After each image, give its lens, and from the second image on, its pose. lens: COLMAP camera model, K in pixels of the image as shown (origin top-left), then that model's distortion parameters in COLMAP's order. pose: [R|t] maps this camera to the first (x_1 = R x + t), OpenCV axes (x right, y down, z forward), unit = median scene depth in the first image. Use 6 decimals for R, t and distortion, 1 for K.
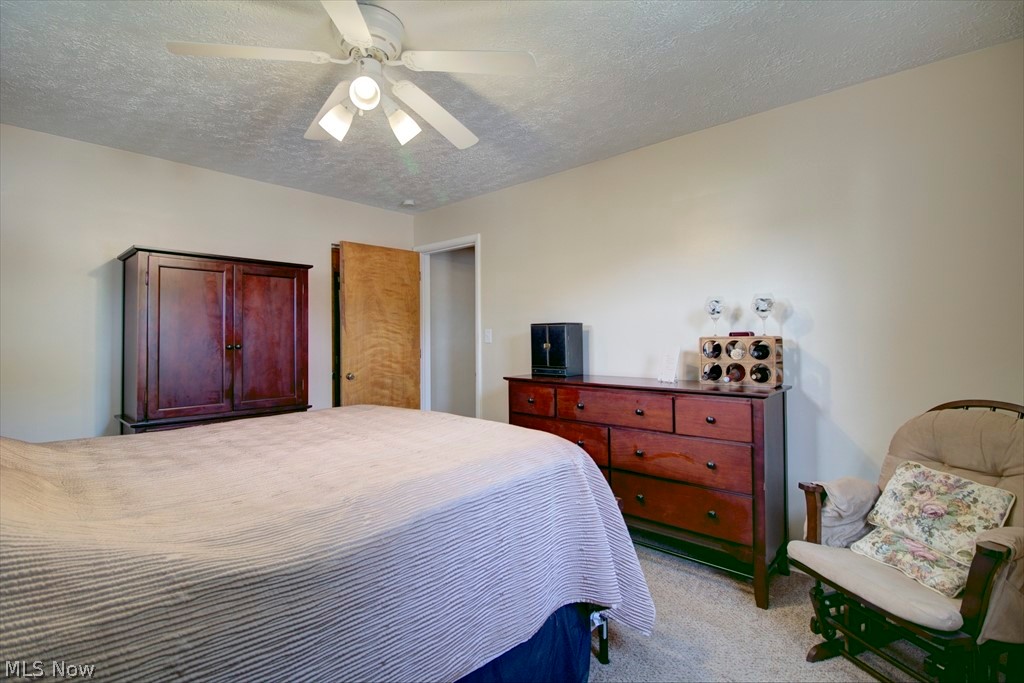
lens RADIAL K [[476.7, 0, 510.4], [0, 476.7, 337.0], [0, 0, 1]] dist [-0.009360, -0.009932]
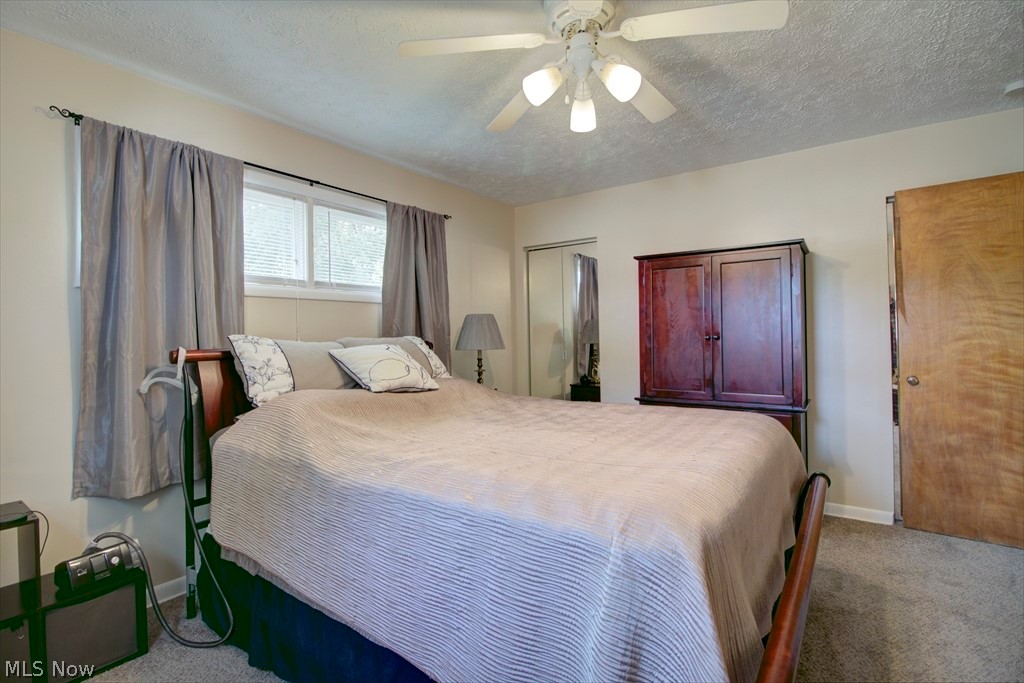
lens RADIAL K [[476.7, 0, 511.7], [0, 476.7, 342.1], [0, 0, 1]] dist [-0.009360, -0.009932]
pose [[0.112245, 0.020914, -0.993460, 0.277285], [0.017090, 0.999590, 0.022974, -0.000250], [0.993534, -0.019557, 0.111841, 0.331440]]
